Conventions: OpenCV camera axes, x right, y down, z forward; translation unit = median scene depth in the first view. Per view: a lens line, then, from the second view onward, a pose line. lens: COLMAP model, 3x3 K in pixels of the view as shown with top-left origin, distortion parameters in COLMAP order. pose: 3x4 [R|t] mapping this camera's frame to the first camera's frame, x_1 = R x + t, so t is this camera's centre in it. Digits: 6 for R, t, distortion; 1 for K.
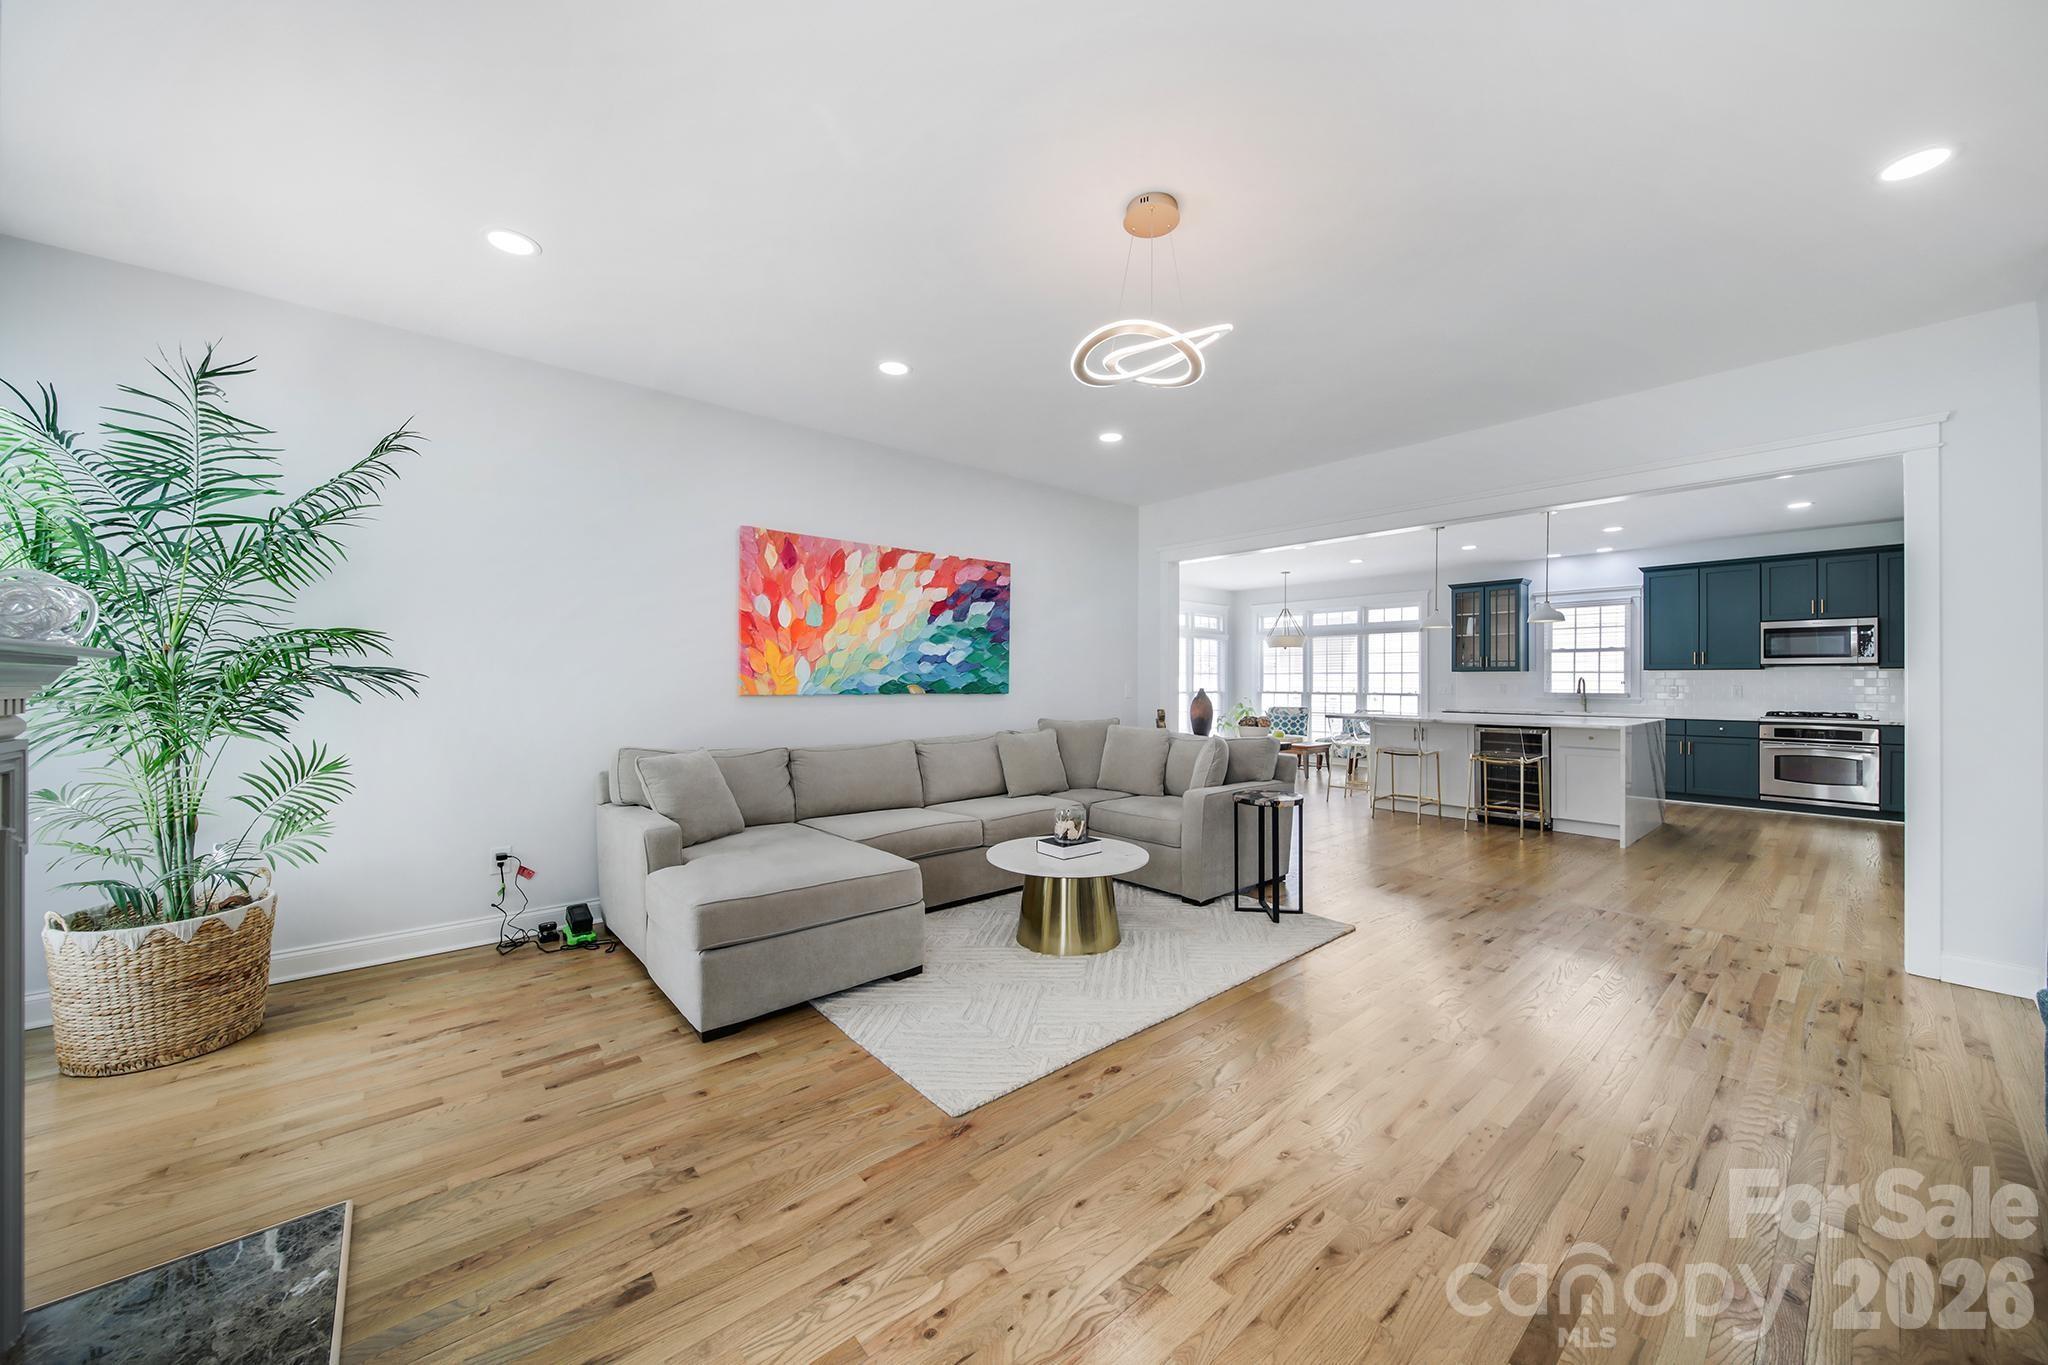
lens RADIAL K [[728.9, 0, 1028.9], [0, 728.9, 680.3], [0, 0, 1]] dist [-0.002348, -0.000251]
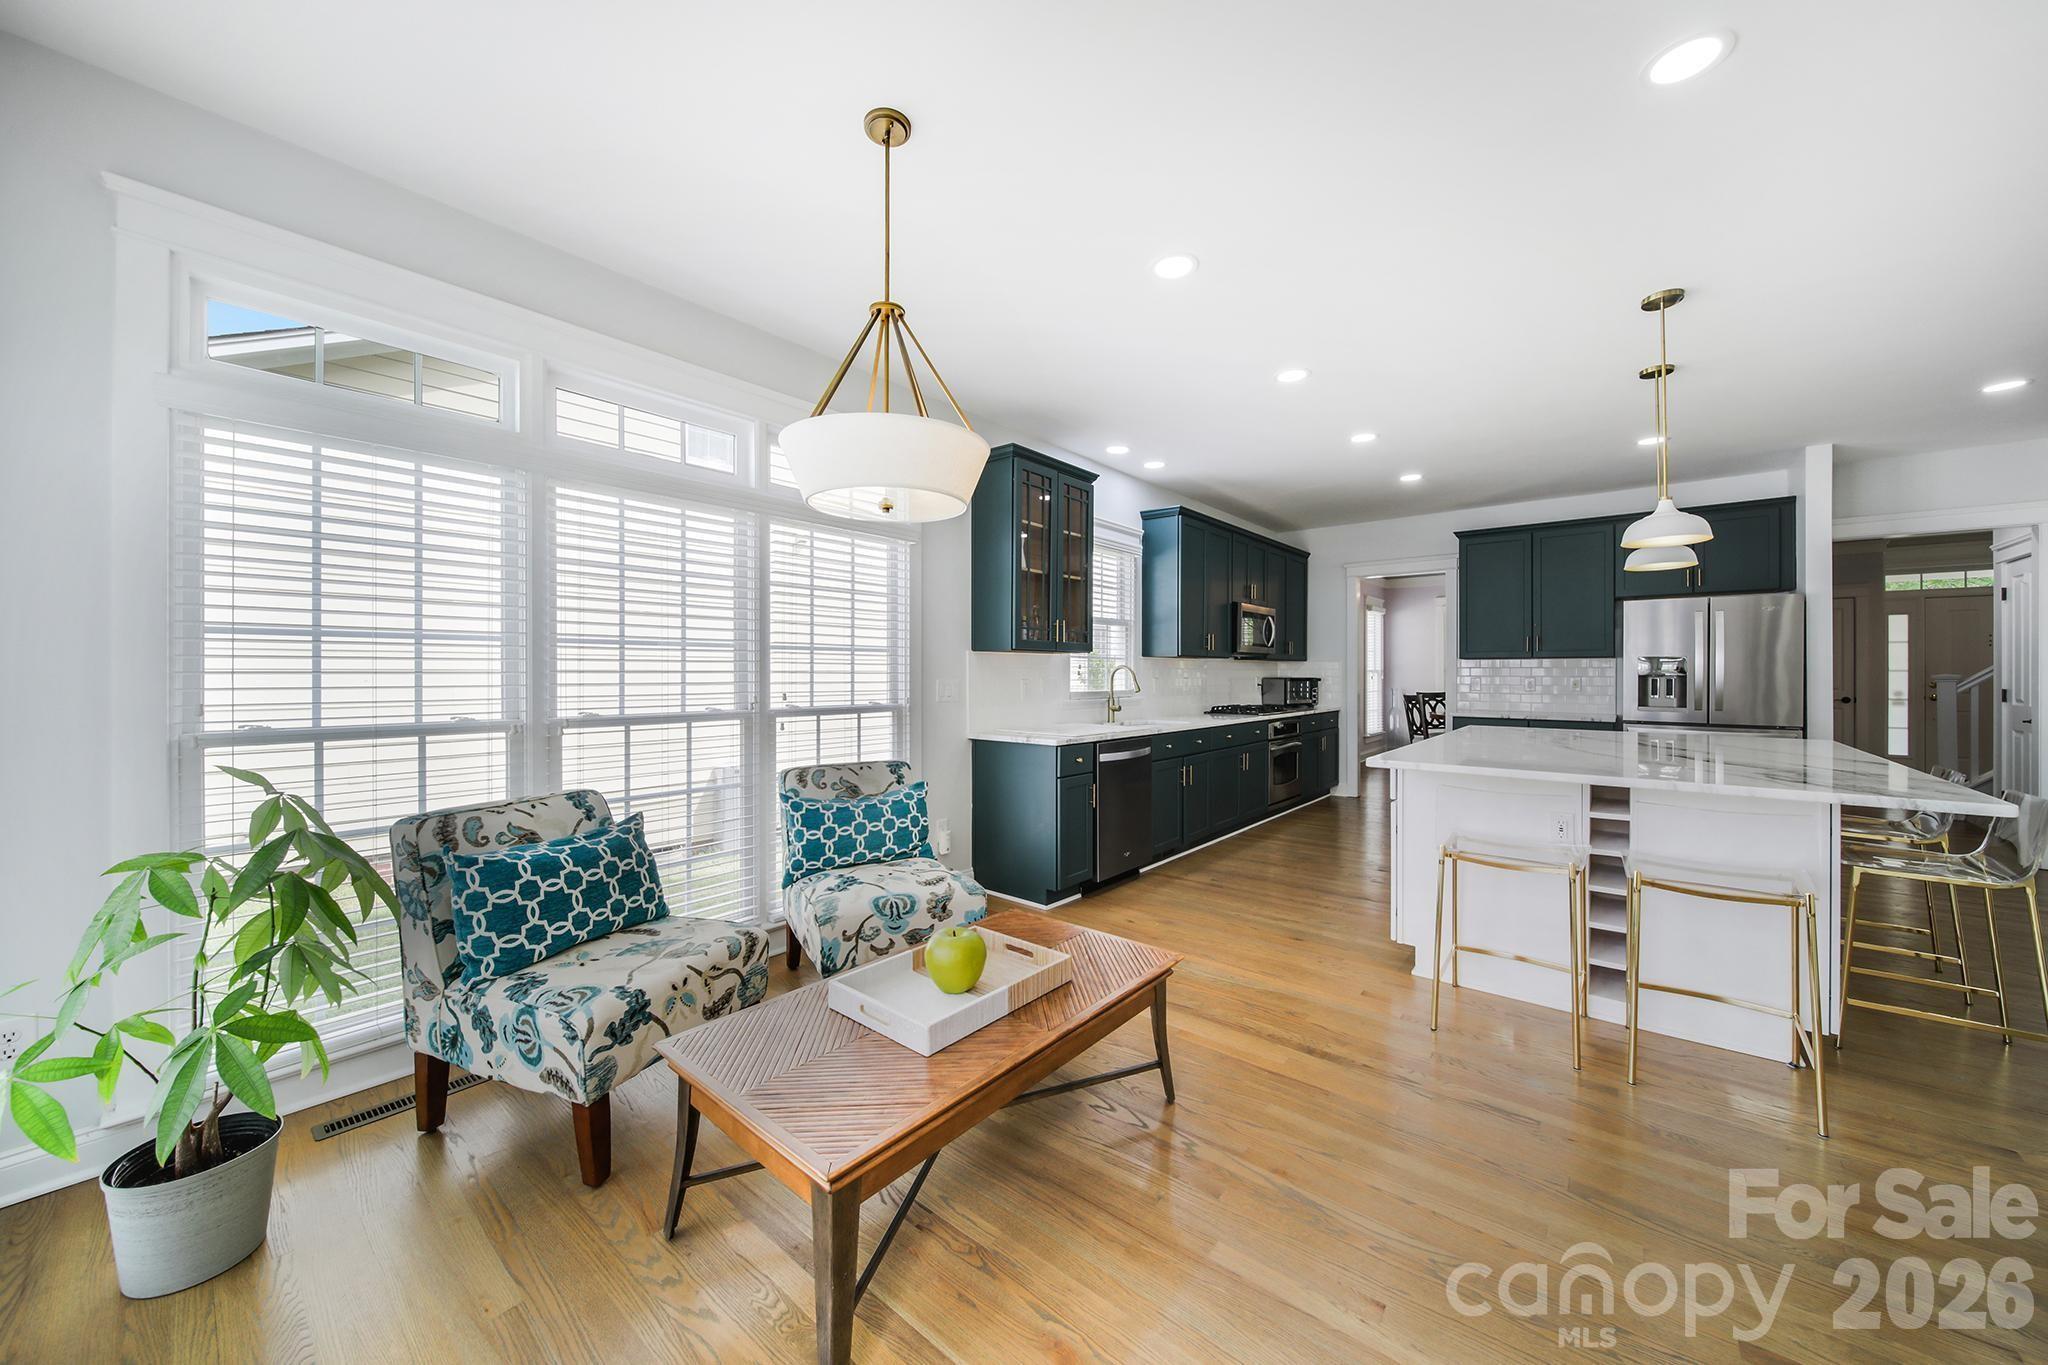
lens RADIAL K [[724.6, 0, 1016.5], [0, 724.6, 683.0], [0, 0, 1]] dist [-0.002852, -0.000255]
pose [[-0.098868, 0.000143, 0.995101, 0.298279], [-0.006086, 0.999981, -0.000748, 0.014559], [-0.995082, -0.006130, -0.098865, 1.942325]]
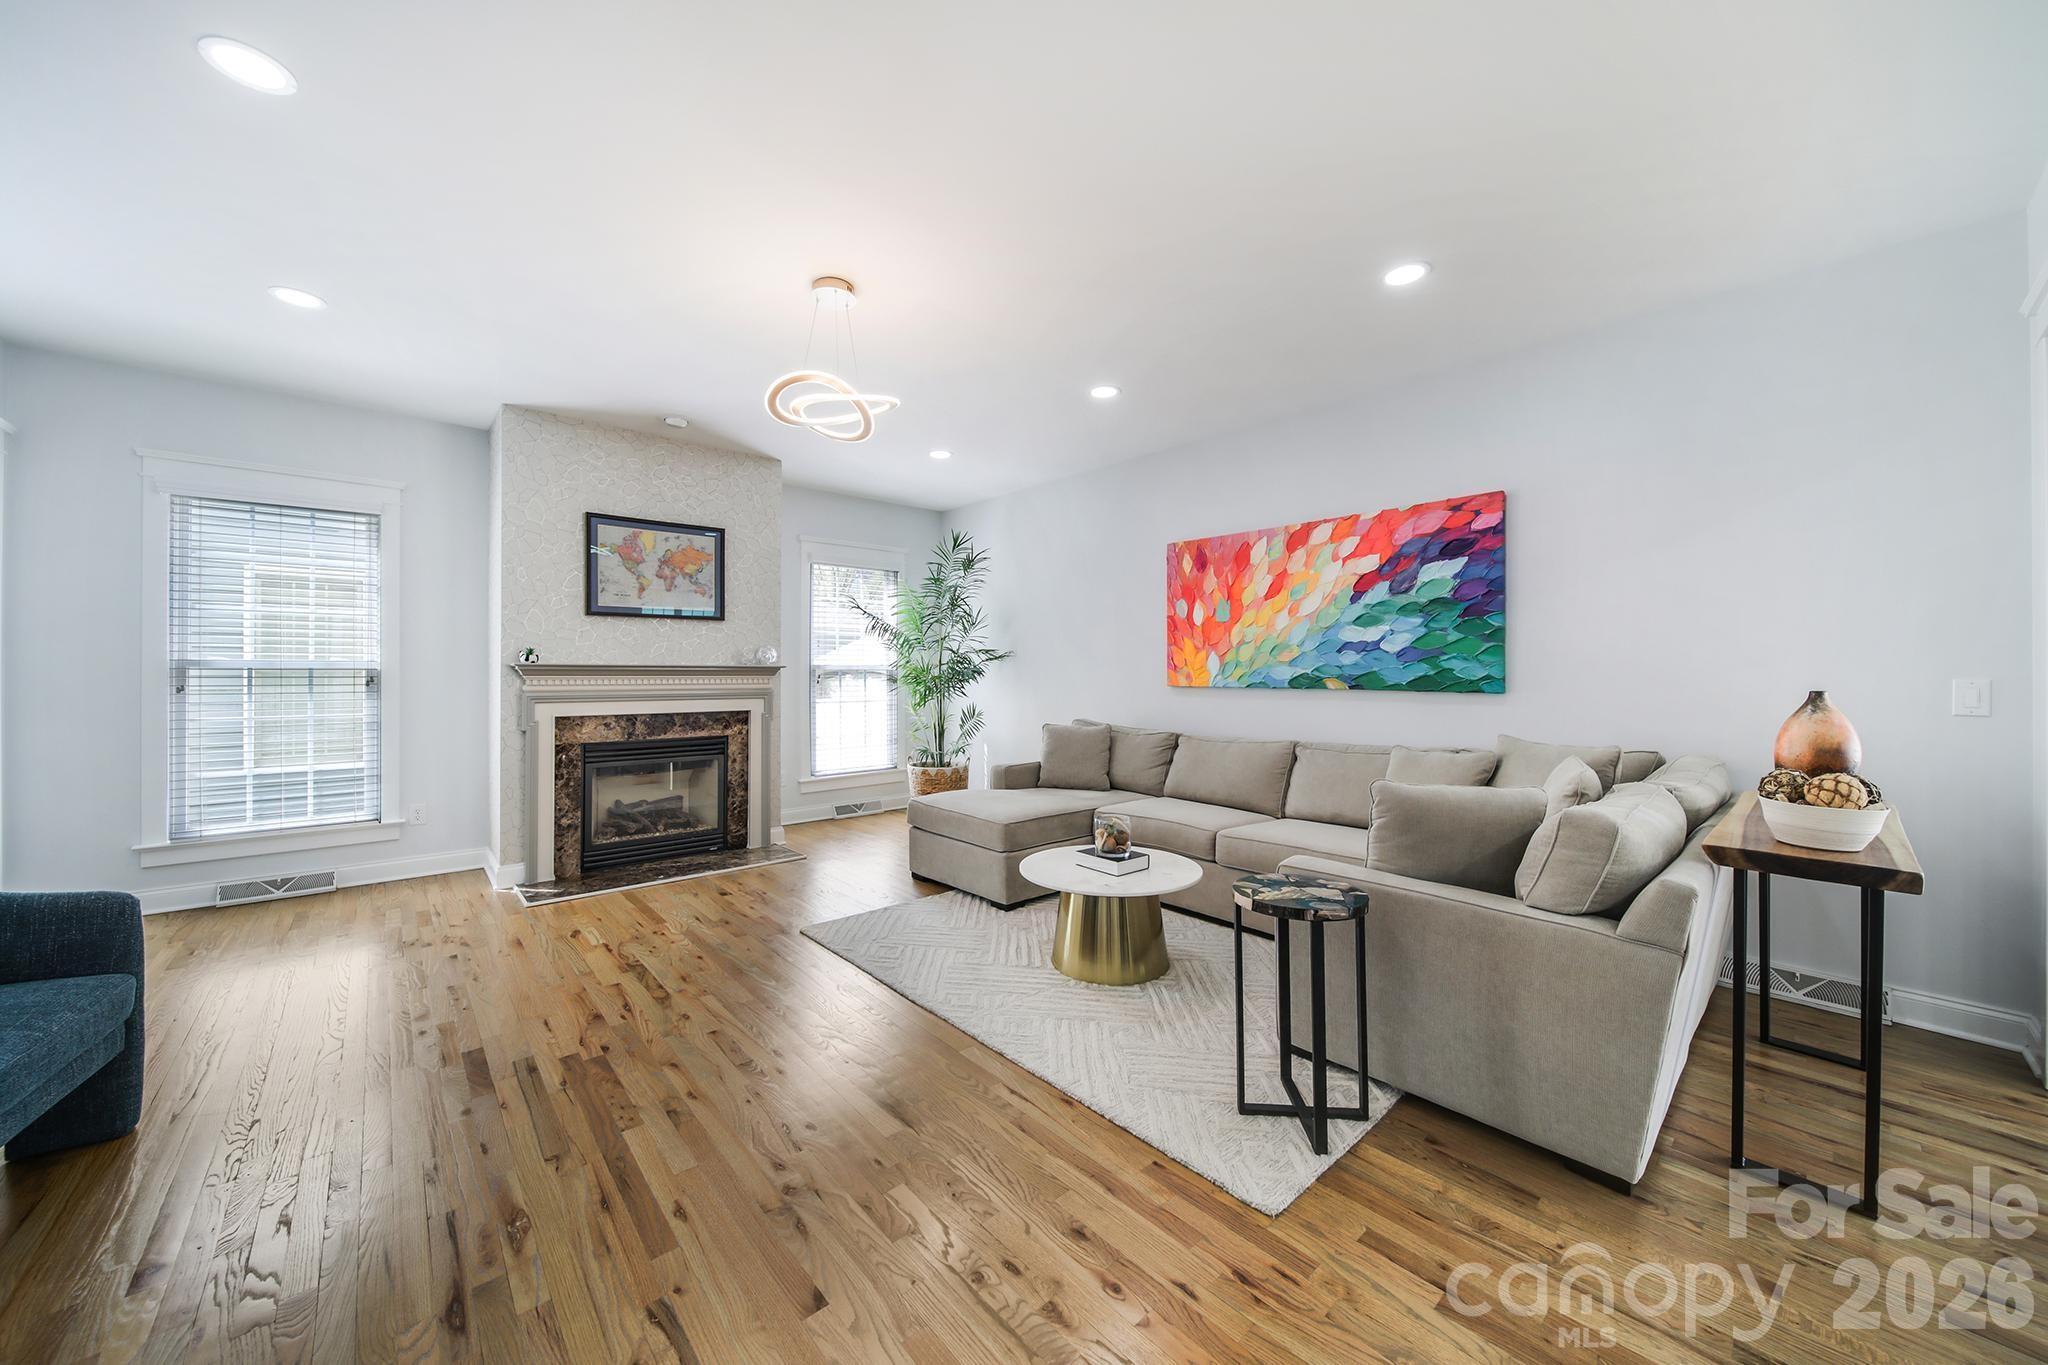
lens RADIAL K [[732.7, 0, 1017.8], [0, 732.7, 670.8], [0, 0, 1]] dist [-0.000687, -0.000181]
pose [[0.006291, -0.005984, -0.999962, 0.659455], [0.001148, 0.999981, -0.005977, 0.001926], [0.999980, -0.001110, 0.006298, 0.611712]]
